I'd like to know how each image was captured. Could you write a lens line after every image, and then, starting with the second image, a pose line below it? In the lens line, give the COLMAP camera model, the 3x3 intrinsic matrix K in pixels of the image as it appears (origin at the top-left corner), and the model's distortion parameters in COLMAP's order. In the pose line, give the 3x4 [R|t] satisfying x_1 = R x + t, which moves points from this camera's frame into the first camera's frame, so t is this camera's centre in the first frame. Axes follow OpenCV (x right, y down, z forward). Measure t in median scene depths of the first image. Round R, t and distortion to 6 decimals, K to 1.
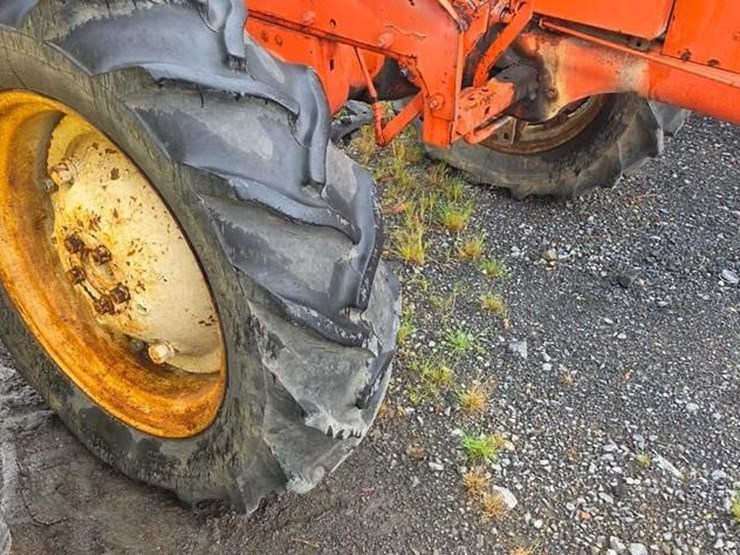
lens RADIAL K [[807.2, 0, 361.5], [0, 807.2, 291.0], [0, 0, 1]] dist [0.045882, 0.000000]
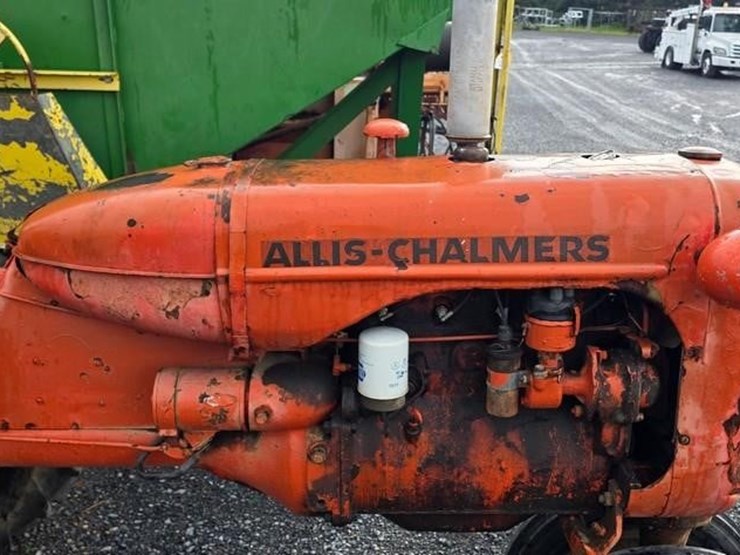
lens RADIAL K [[807.2, 0, 368.4], [0, 807.2, 270.1], [0, 0, 1]] dist [0.045882, 0.000000]
pose [[0.803338, -0.207071, 0.558363, 0.195009], [0.384588, 0.896257, -0.220942, -0.040592], [-0.454686, 0.392230, 0.799635, -0.156400]]
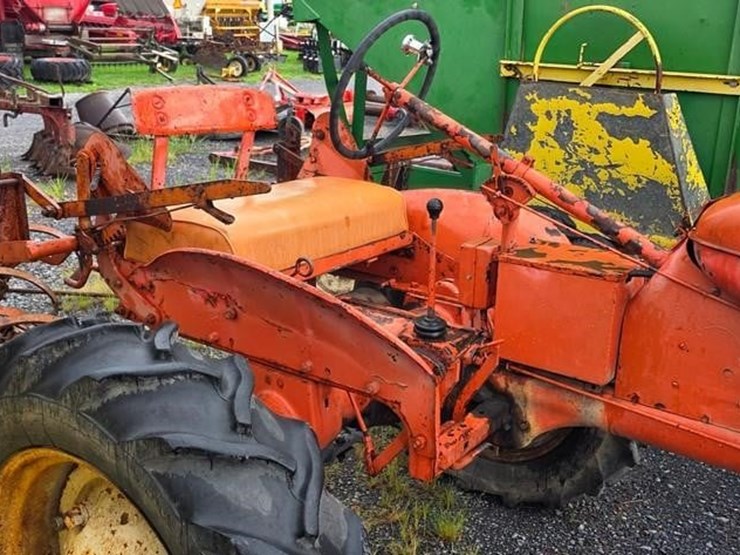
lens RADIAL K [[807.2, 0, 372.5], [0, 807.2, 265.9], [0, 0, 1]] dist [0.045882, 0.000000]
pose [[0.999785, -0.011333, 0.017350, 0.009577], [0.016812, 0.933085, -0.359264, -0.051287], [-0.012118, 0.359479, 0.933075, -0.112703]]
